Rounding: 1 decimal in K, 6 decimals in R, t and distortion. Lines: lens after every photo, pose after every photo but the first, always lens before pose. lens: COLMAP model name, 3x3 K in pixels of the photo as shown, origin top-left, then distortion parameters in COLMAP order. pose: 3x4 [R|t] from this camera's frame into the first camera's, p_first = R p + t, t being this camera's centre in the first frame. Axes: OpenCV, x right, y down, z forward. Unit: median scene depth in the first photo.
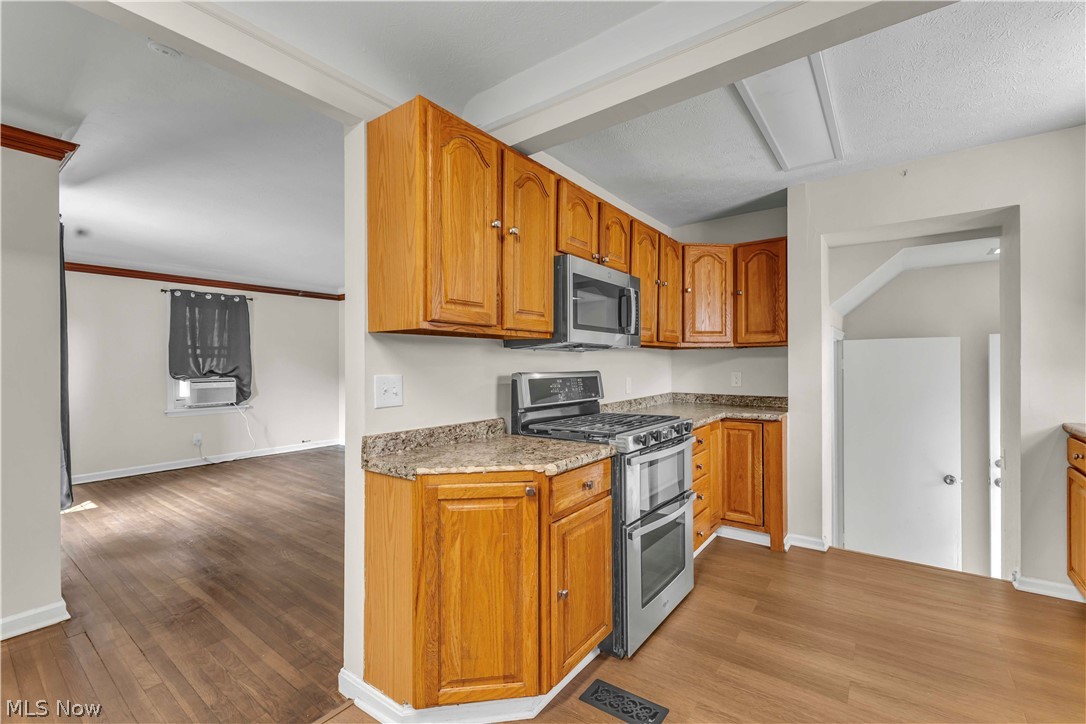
lens RADIAL K [[467.4, 0, 542.6], [0, 467.4, 364.8], [0, 0, 1]] dist [0.002458, -0.000022]
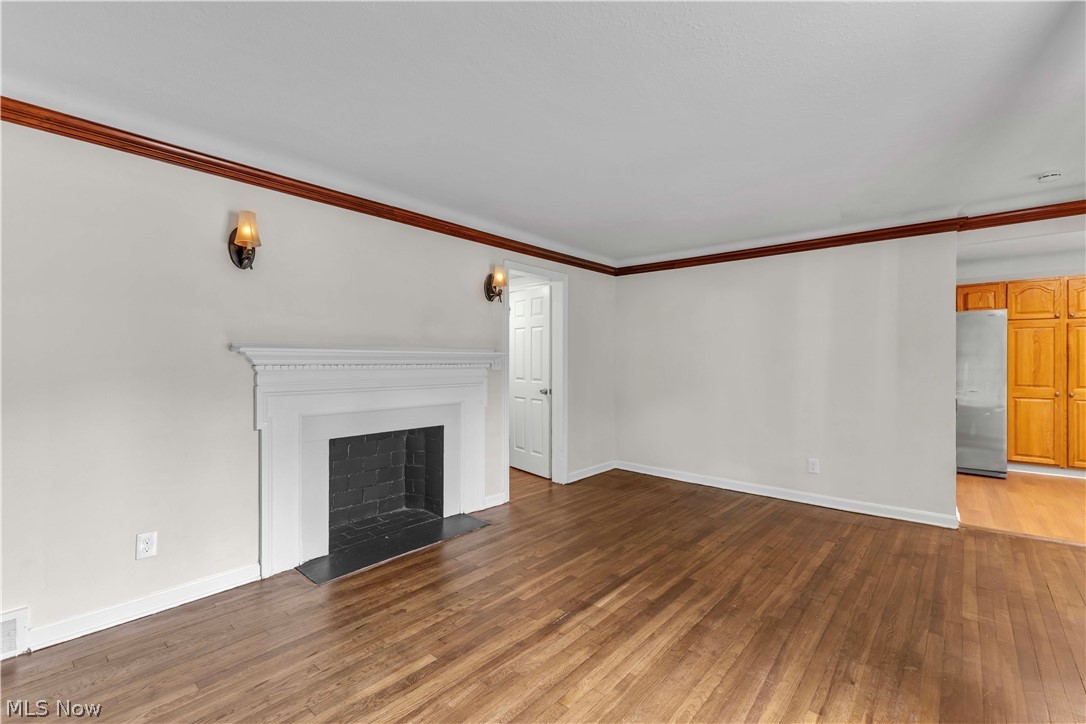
lens RADIAL K [[470.9, 0, 540.1], [0, 470.9, 359.0], [0, 0, 1]] dist [0.001971, -0.000374]
pose [[0.086828, 0.002321, 0.996221, -1.384394], [-0.002013, 0.999996, -0.002155, -0.007467], [-0.996221, -0.001819, 0.086833, 1.390808]]
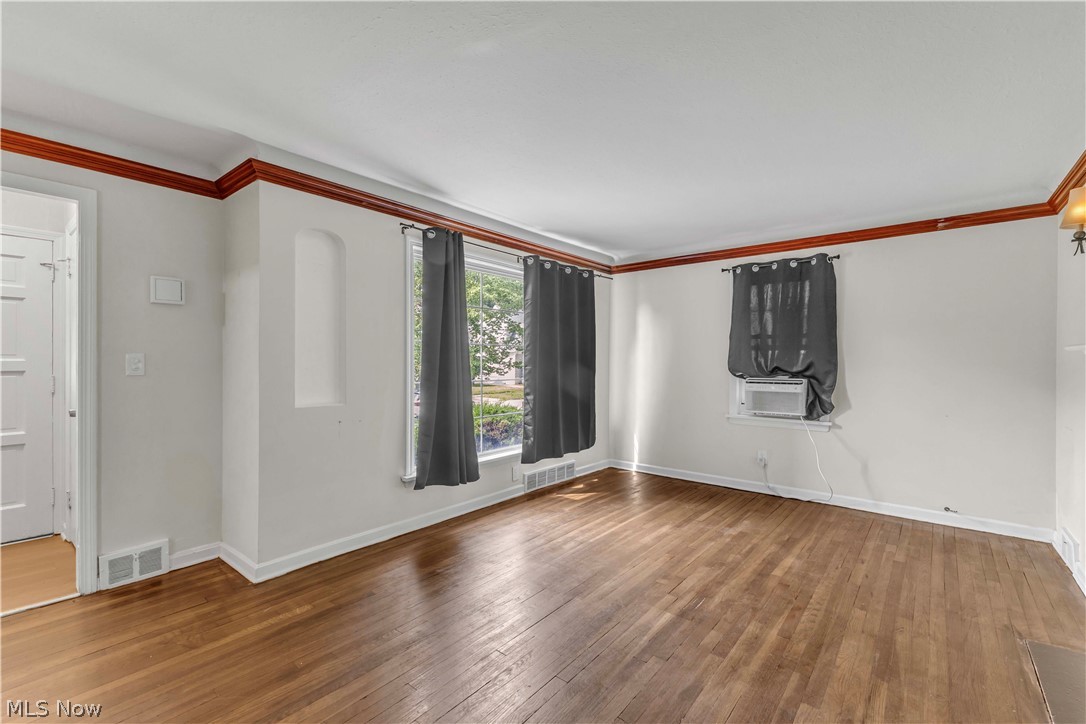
lens RADIAL K [[470.9, 0, 540.1], [0, 470.9, 359.0], [0, 0, 1]] dist [0.001971, -0.000374]
pose [[-0.049843, 0.004259, -0.998748, 0.070539], [-0.000194, 0.999991, 0.004274, -0.007395], [0.998757, 0.000407, -0.049842, 1.205343]]
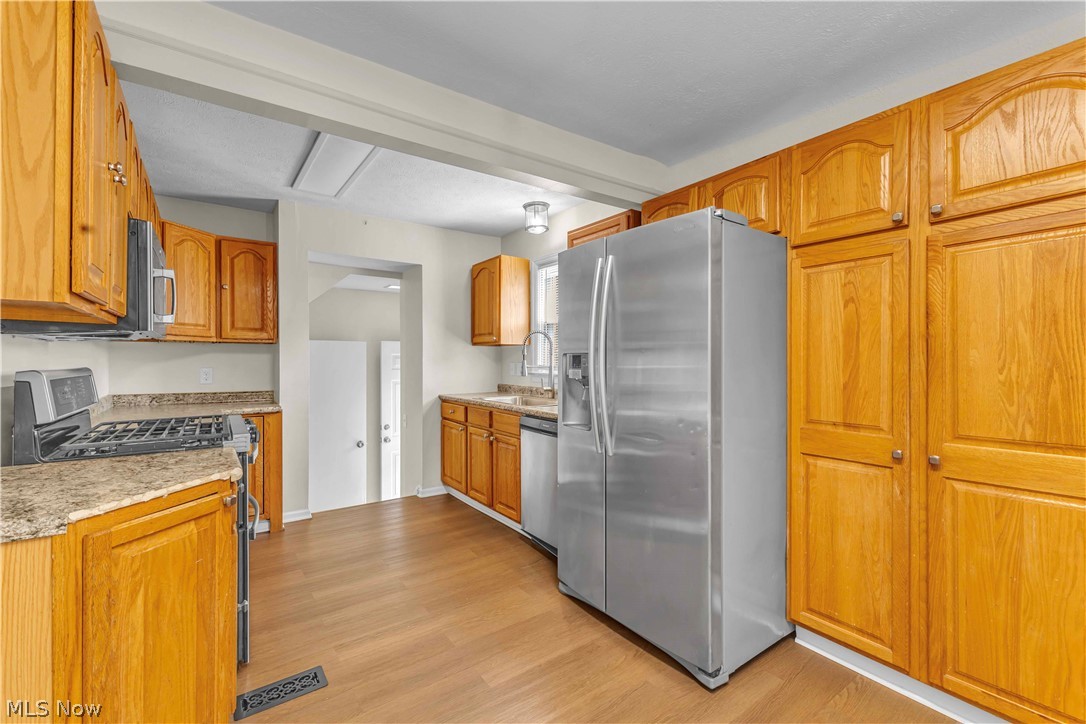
lens RADIAL K [[470.9, 0, 540.1], [0, 470.9, 359.0], [0, 0, 1]] dist [0.001971, -0.000374]
pose [[0.303000, 0.008414, 0.952953, -0.322326], [-0.003792, 0.999964, -0.007624, 0.001847], [-0.952983, -0.001303, 0.303021, 0.073346]]
